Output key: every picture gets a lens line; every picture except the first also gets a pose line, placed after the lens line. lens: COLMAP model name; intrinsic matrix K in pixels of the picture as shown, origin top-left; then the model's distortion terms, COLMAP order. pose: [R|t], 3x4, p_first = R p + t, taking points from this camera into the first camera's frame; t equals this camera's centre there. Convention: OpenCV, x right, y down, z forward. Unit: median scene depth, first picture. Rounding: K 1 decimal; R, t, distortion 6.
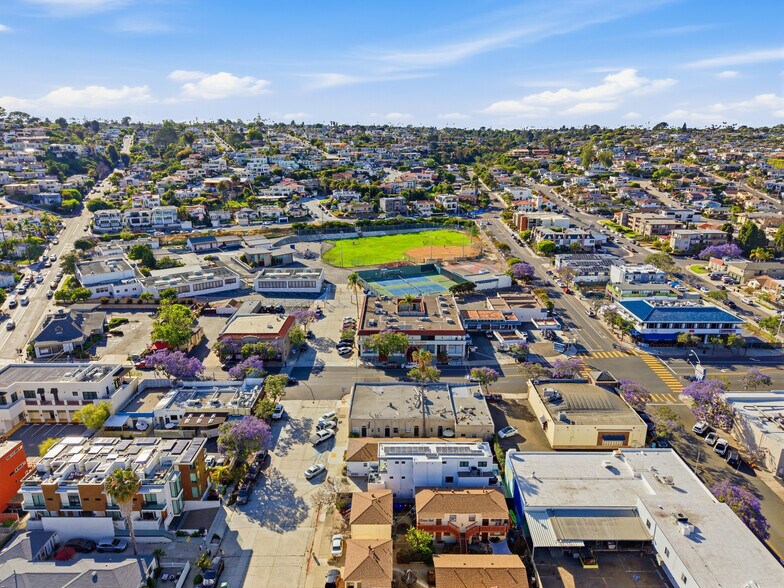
lens RADIAL K [[522.4, 0, 391.0], [0, 522.4, 297.2], [0, 0, 1]] dist [0.042736, -0.050696]
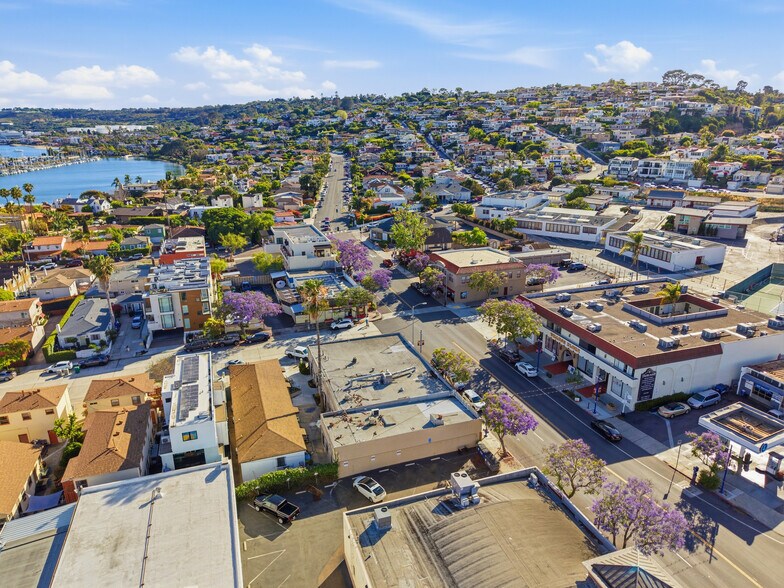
lens RADIAL K [[522.4, 0, 391.0], [0, 522.4, 297.2], [0, 0, 1]] dist [0.042736, -0.050696]
pose [[0.328298, 0.300203, -0.895599, 0.462352], [-0.274879, 0.937480, 0.213480, -0.031321], [0.903694, 0.176096, 0.390292, 0.557687]]
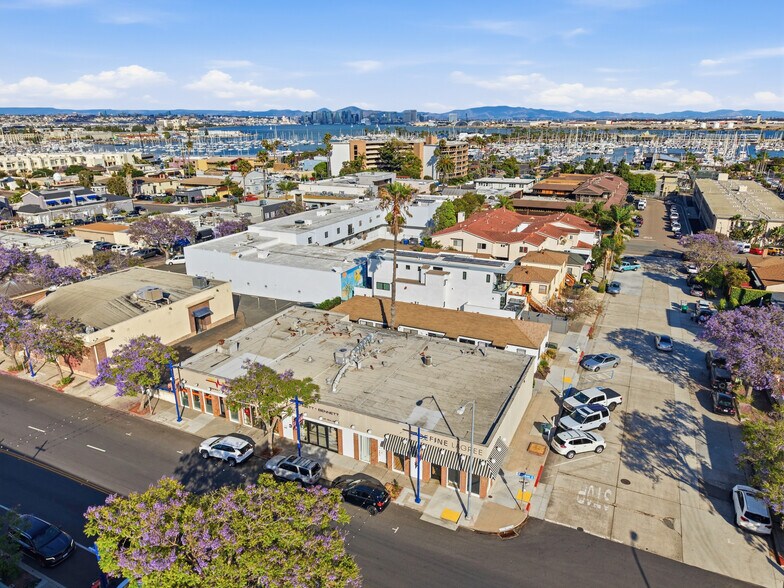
lens RADIAL K [[522.4, 0, 391.0], [0, 522.4, 297.2], [0, 0, 1]] dist [0.042736, -0.050696]
pose [[-0.901753, -0.129221, 0.412485, -0.108775], [0.135688, 0.821412, 0.553960, -0.060825], [-0.410403, 0.555504, -0.723177, 0.959511]]
